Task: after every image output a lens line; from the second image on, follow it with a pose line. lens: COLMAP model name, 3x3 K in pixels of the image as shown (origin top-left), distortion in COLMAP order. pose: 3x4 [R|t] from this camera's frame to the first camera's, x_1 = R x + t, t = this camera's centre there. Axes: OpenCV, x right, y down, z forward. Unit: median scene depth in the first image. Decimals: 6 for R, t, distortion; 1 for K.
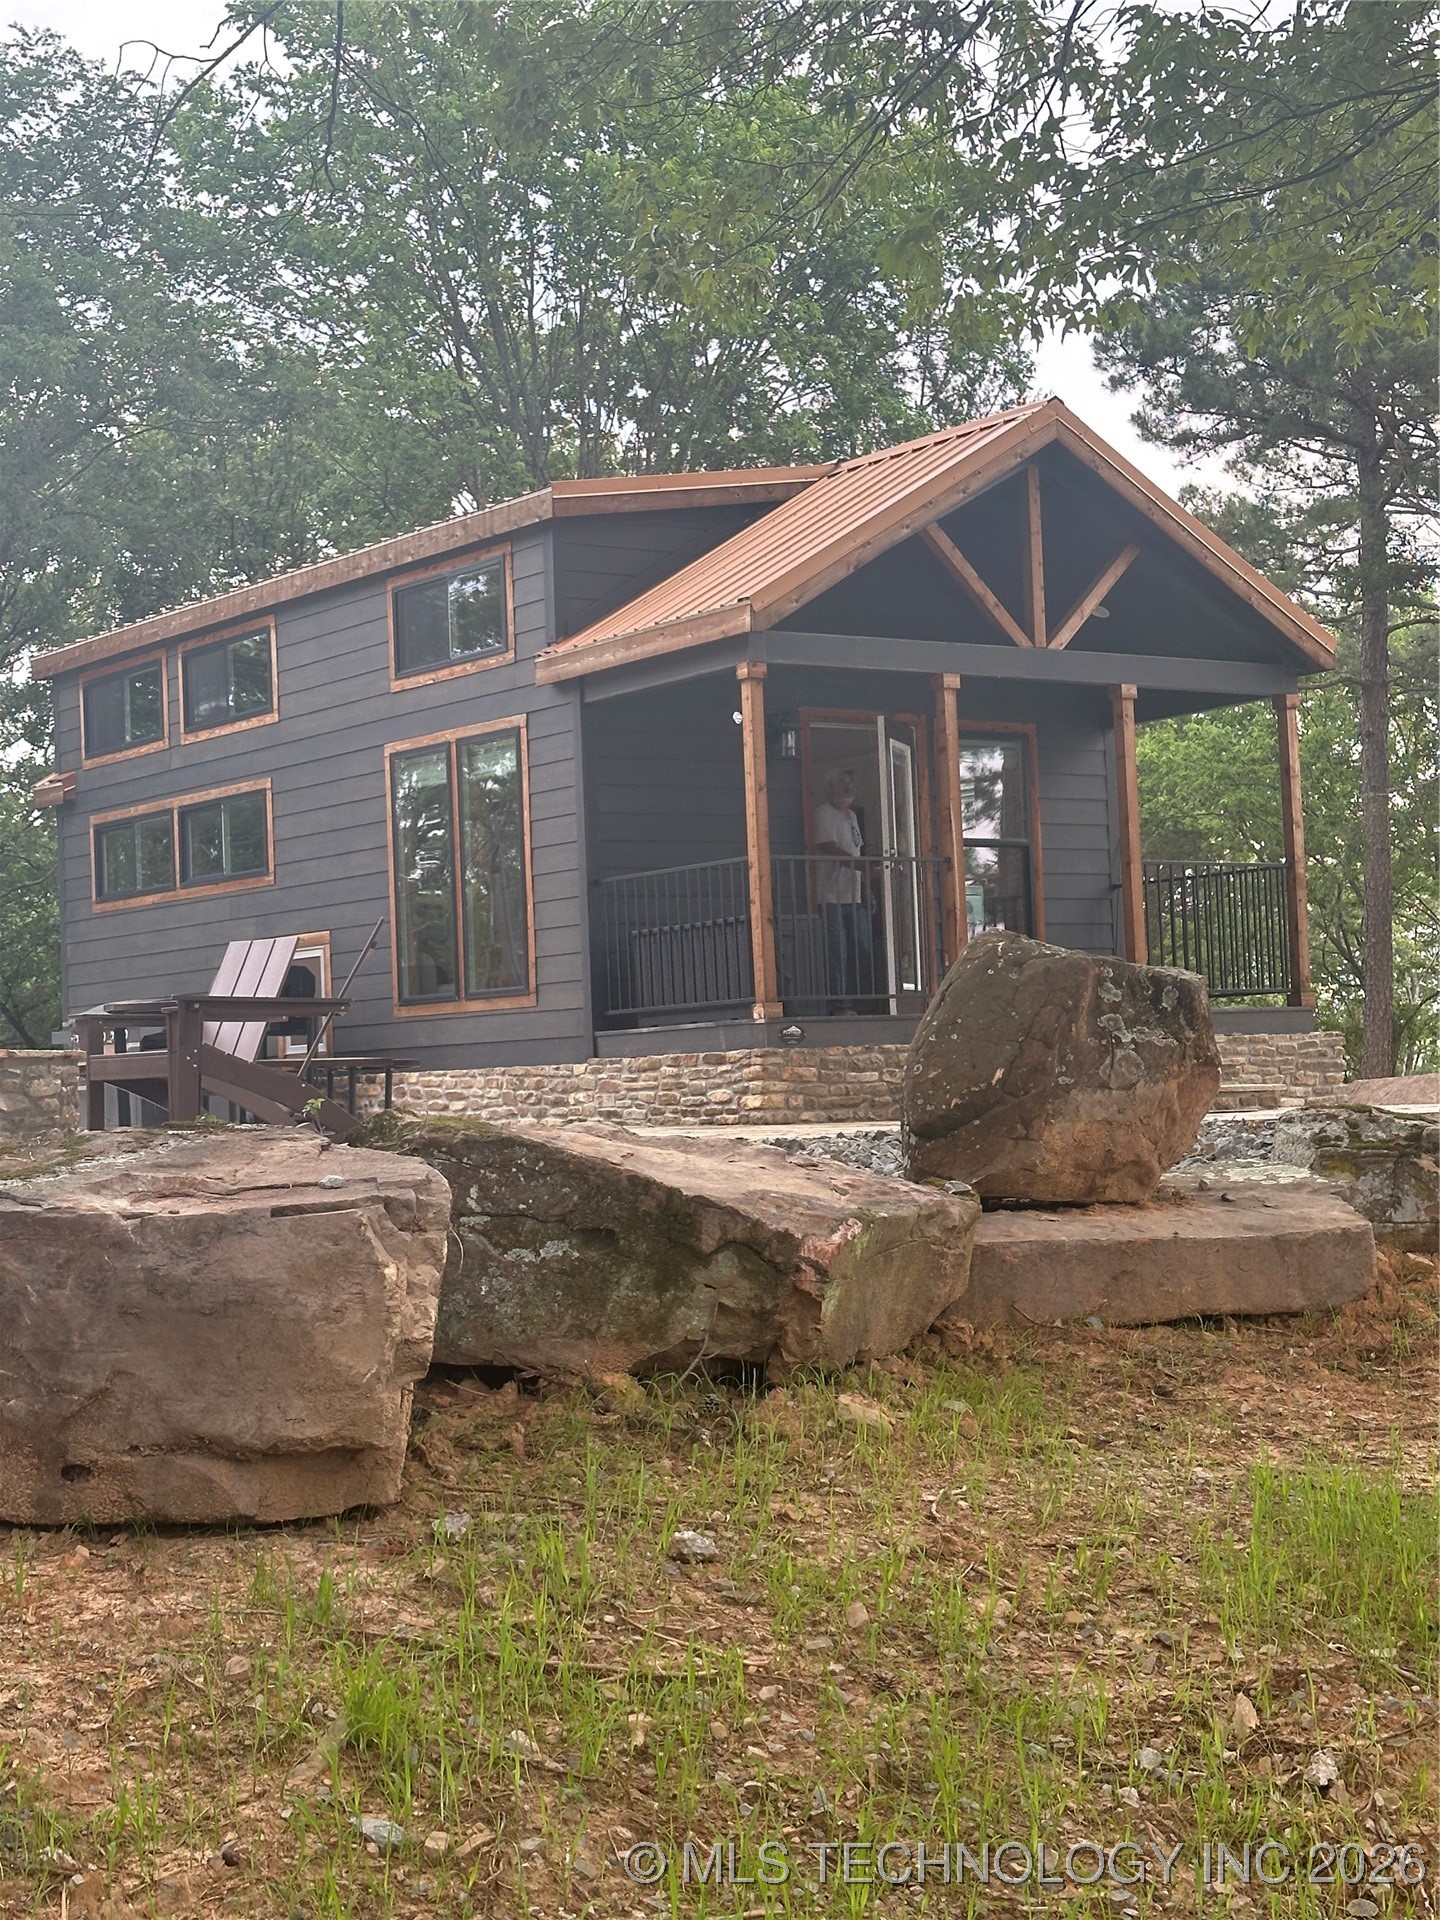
lens RADIAL K [[3190.9, 0, 723.1], [0, 3190.9, 961.2], [0, 0, 1]] dist [-0.052587, 0.000000]
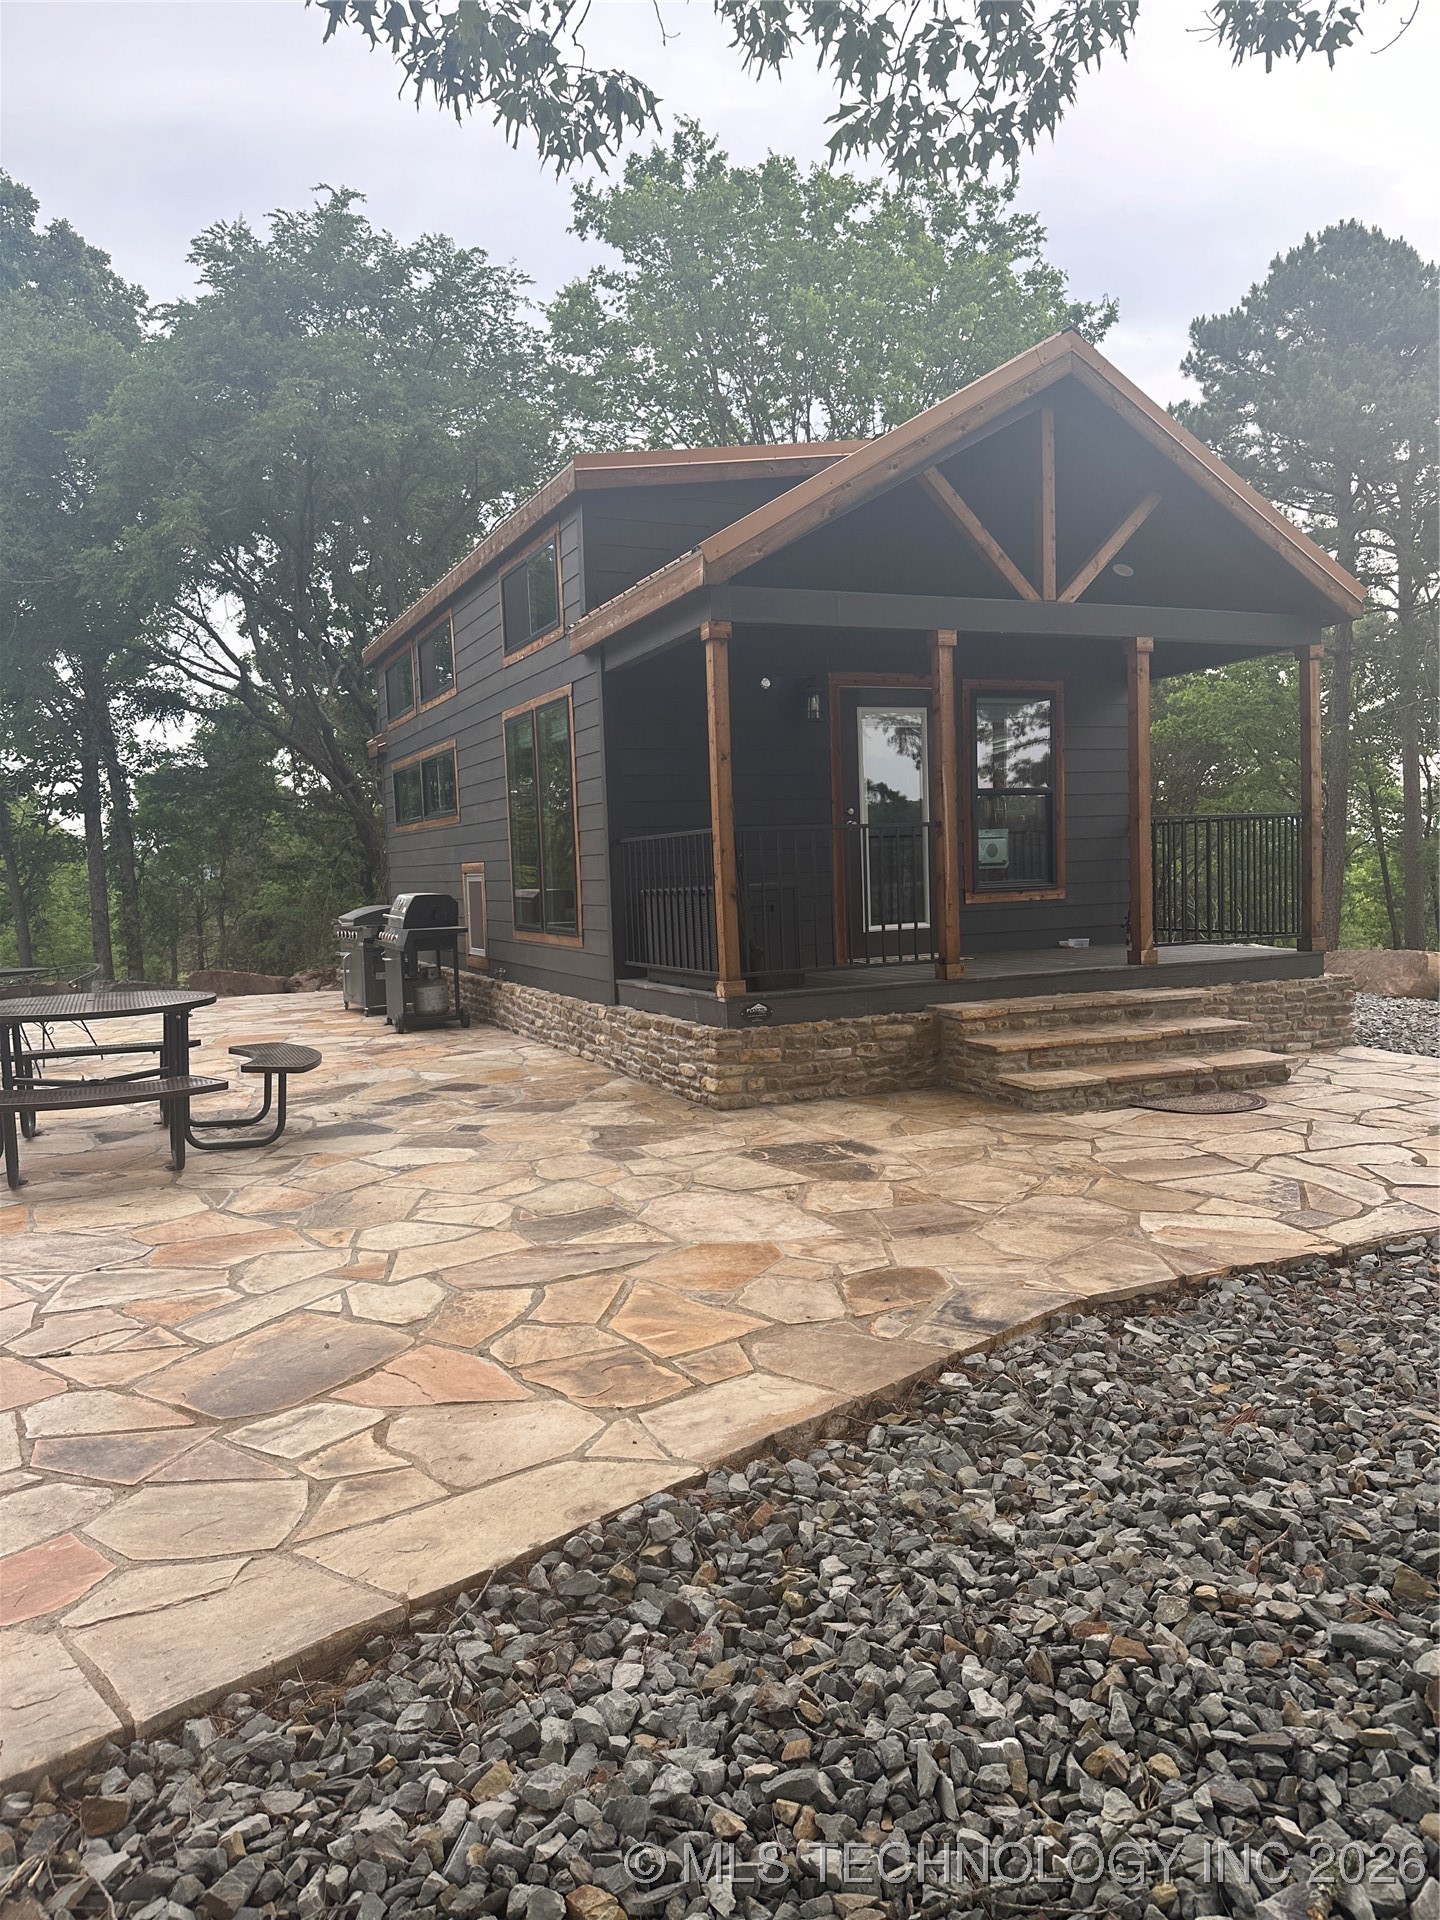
lens RADIAL K [[1313.3, 0, 703.7], [0, 1313.3, 966.4], [0, 0, 1]] dist [0.007090, -0.015228]
pose [[0.974953, 0.022232, -0.221297, 0.089417], [0.007097, 0.991375, 0.130864, -0.041262], [0.222298, -0.129157, 0.966386, 0.581484]]
